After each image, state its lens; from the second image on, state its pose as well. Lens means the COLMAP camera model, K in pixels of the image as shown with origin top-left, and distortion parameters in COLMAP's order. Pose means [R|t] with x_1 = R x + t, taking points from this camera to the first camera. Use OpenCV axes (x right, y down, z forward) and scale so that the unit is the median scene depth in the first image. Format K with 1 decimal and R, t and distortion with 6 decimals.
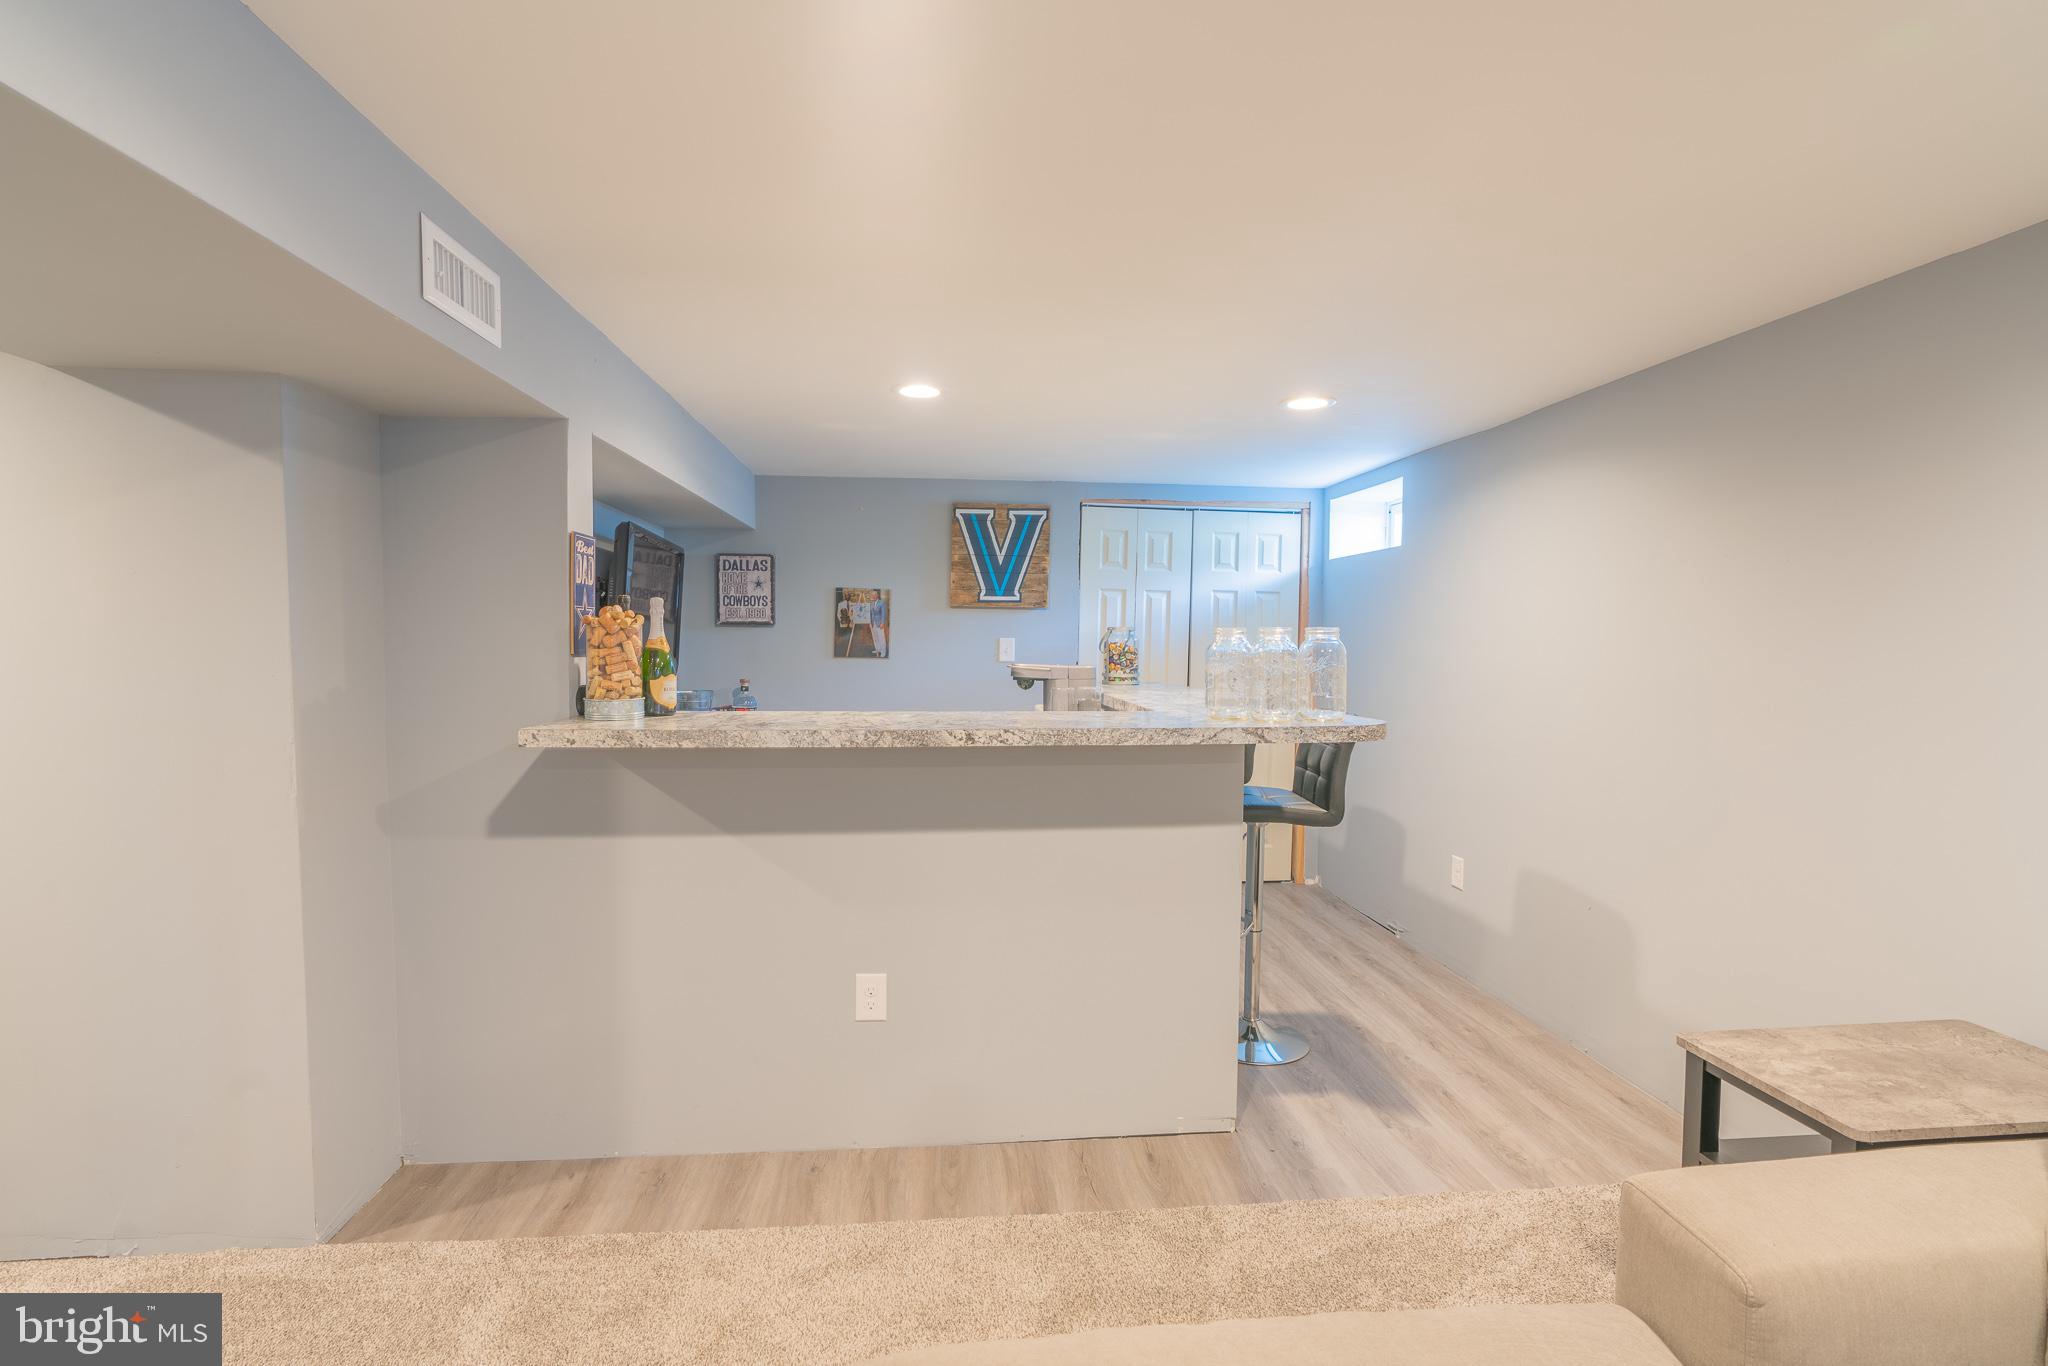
lens RADIAL K [[923.7, 0, 1035.0], [0, 923.7, 684.6], [0, 0, 1]] dist [-0.005801, 0.002229]
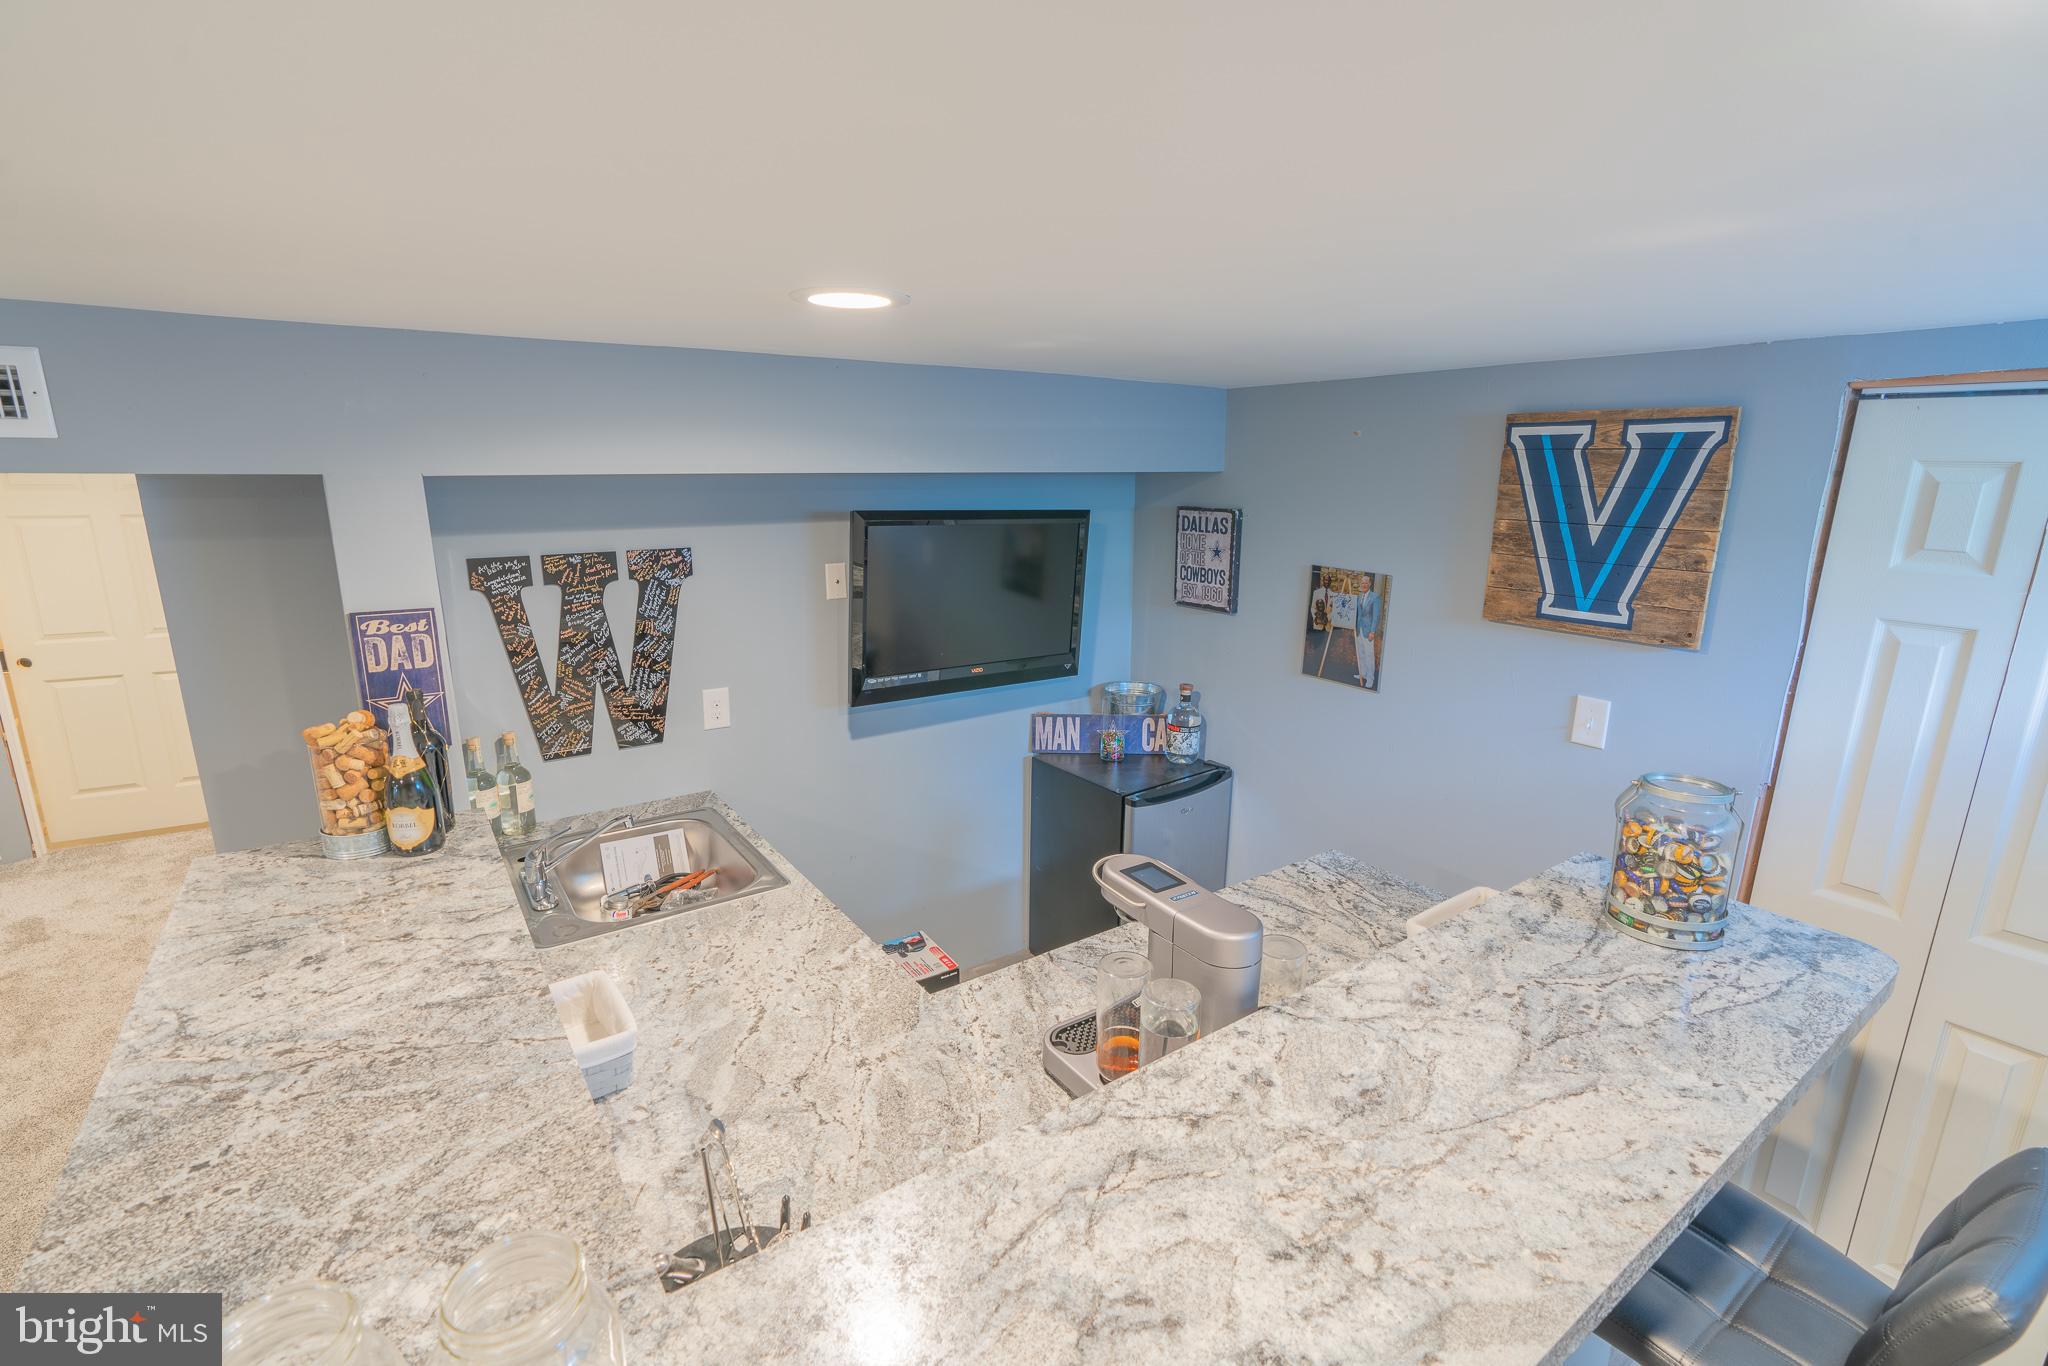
lens RADIAL K [[923.7, 0, 1024.4], [0, 923.7, 683.7], [0, 0, 1]] dist [-0.005801, 0.002229]
pose [[0.494138, 0.194540, -0.847338, 0.230106], [-0.052343, 0.979532, 0.194365, -0.136637], [0.867806, -0.051691, 0.494207, 0.517050]]
